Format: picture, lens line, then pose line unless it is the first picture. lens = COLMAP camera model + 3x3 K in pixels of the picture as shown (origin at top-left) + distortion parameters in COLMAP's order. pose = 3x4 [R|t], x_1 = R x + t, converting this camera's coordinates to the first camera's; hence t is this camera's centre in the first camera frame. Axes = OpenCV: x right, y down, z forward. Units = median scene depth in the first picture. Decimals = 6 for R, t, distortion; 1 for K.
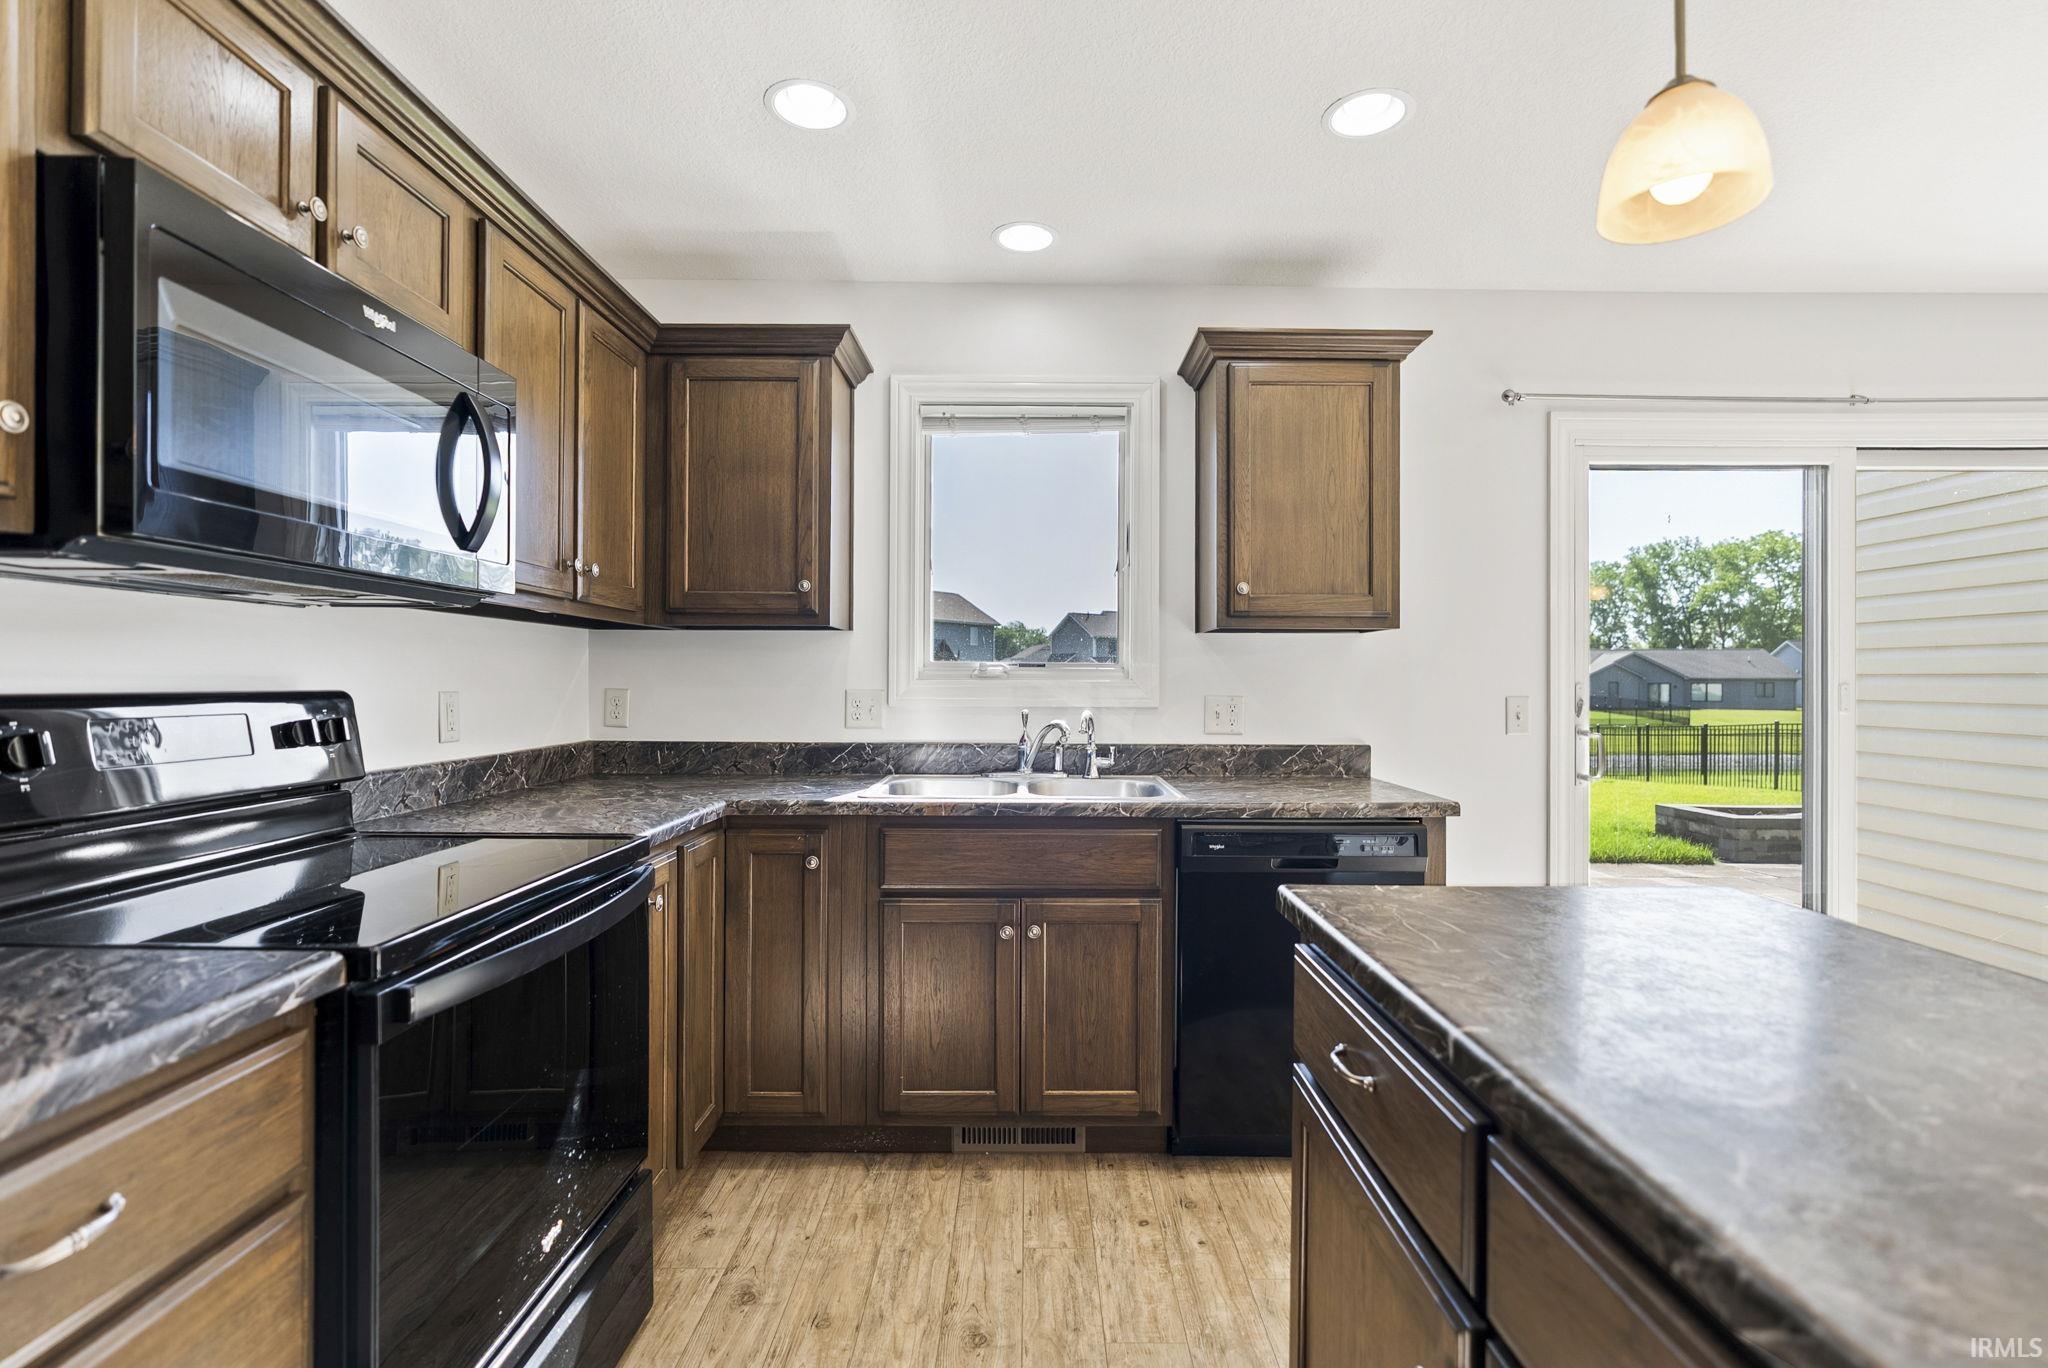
lens RADIAL K [[964.2, 0, 1030.3], [0, 964.2, 675.7], [0, 0, 1]] dist [0.000590, -0.000223]
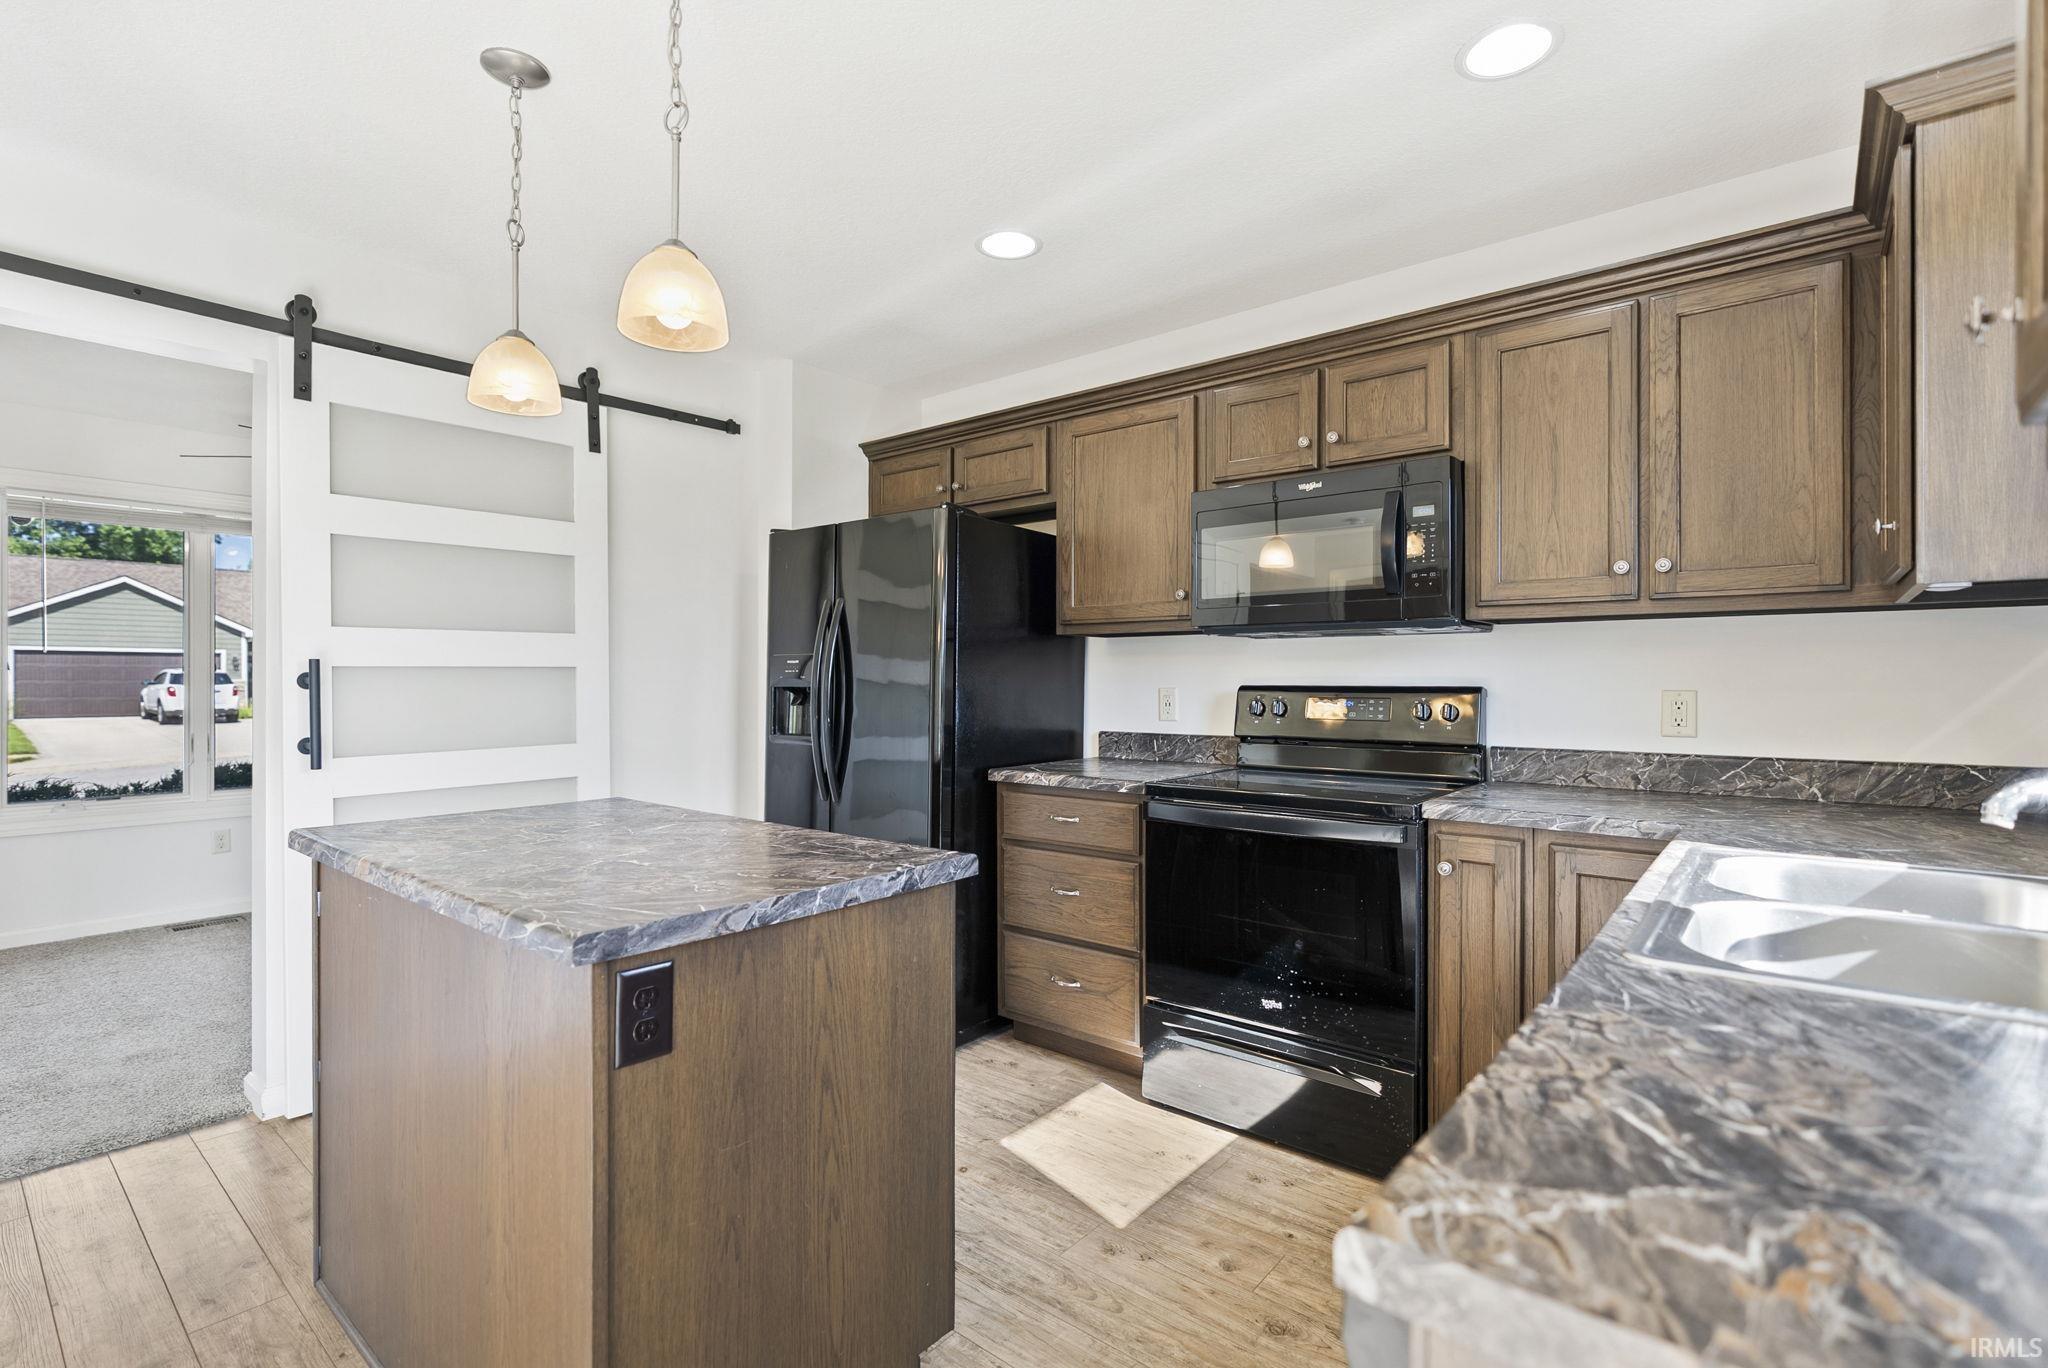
lens RADIAL K [[964.2, 0, 1030.3], [0, 964.2, 675.7], [0, 0, 1]] dist [0.000590, -0.000223]
pose [[-0.652851, 0.003485, -0.757478, 0.869124], [0.004793, 0.999988, 0.000469, -0.005126], [0.757471, -0.003325, -0.652860, 1.441243]]
